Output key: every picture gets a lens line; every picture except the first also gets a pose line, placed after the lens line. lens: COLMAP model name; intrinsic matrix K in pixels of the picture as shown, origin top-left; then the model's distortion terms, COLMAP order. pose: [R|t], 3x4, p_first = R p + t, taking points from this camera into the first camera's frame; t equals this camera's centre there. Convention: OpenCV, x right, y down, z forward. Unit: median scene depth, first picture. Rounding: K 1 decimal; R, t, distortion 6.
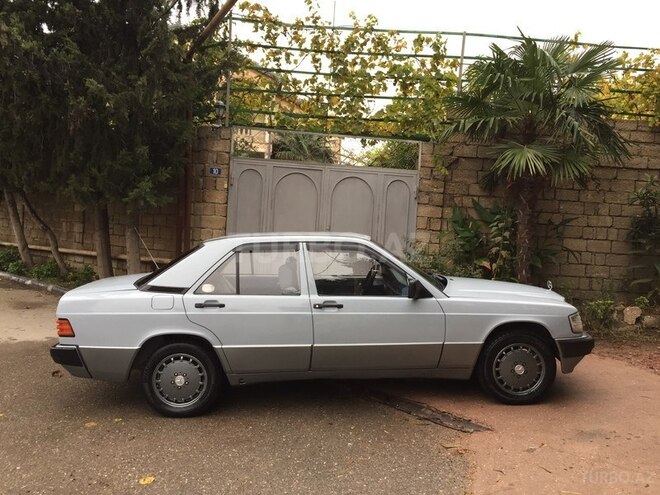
lens RADIAL K [[554.5, 0, 330.0], [0, 554.5, 247.5], [0, 0, 1]] dist [0.074096, -0.093818]
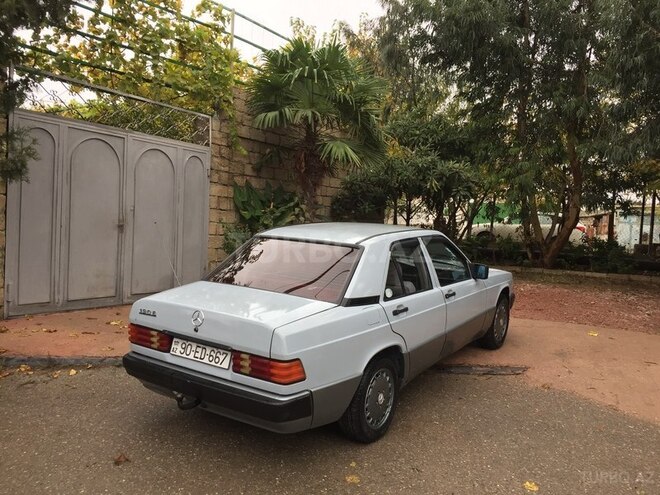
lens RADIAL K [[554.5, 0, 330.0], [0, 554.5, 247.5], [0, 0, 1]] dist [0.074096, -0.093818]
pose [[0.614354, -0.068028, 0.786092, -1.003955], [0.015637, 0.997130, 0.074070, -0.072467], [-0.788875, -0.033213, 0.613655, 0.518235]]
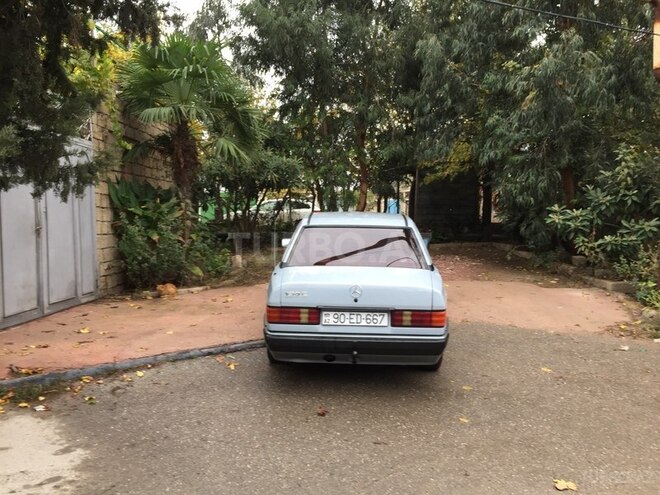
lens RADIAL K [[554.5, 0, 330.0], [0, 554.5, 247.5], [0, 0, 1]] dist [0.074096, -0.093818]
pose [[0.126565, -0.117524, 0.984972, -1.483685], [0.048899, 0.992489, 0.112138, -0.108254], [-0.990752, 0.033972, 0.131361, 1.064694]]
